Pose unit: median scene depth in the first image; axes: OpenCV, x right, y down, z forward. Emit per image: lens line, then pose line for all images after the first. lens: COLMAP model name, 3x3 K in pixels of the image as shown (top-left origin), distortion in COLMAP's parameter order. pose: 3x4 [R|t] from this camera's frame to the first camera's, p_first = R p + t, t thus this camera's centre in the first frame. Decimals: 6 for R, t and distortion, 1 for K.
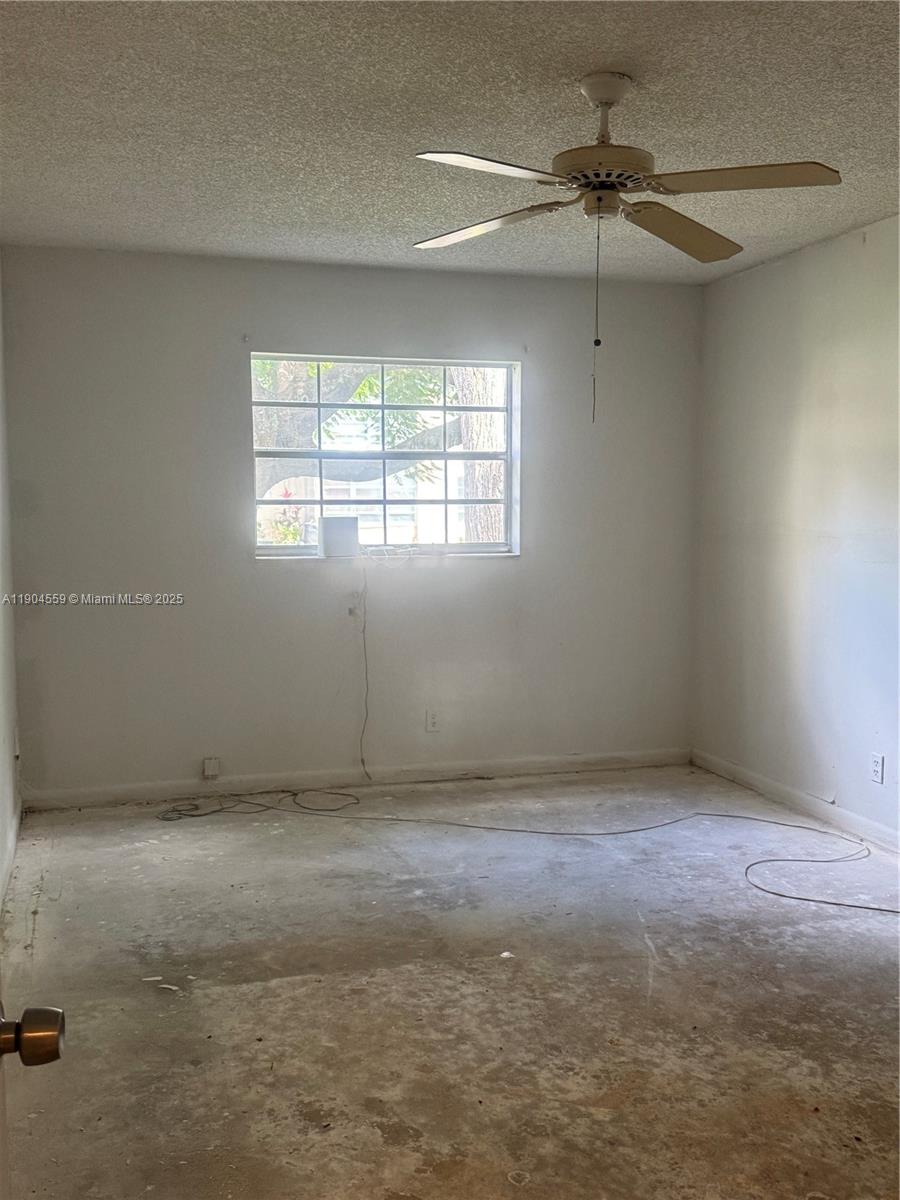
lens RADIAL K [[1216.1, 0, 450.0], [0, 1216.1, 600.0], [0, 0, 1]] dist [0.165257, -0.344888]
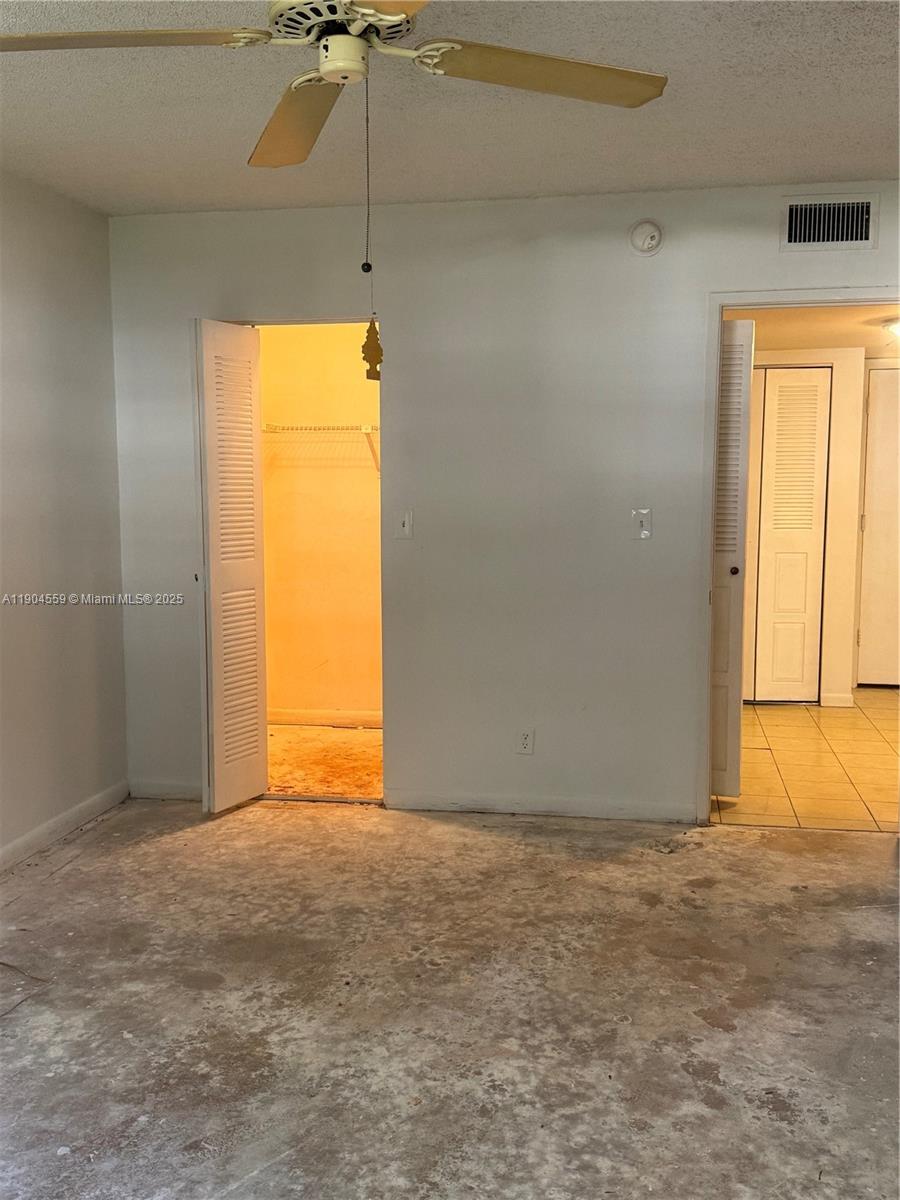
lens RADIAL K [[1216.1, 0, 450.0], [0, 1216.1, 600.0], [0, 0, 1]] dist [0.165257, -0.344888]
pose [[-0.894513, -0.040792, 0.445176, -0.284093], [0.043966, 0.982973, 0.178414, -0.157136], [-0.444874, 0.179166, -0.877489, 1.823254]]
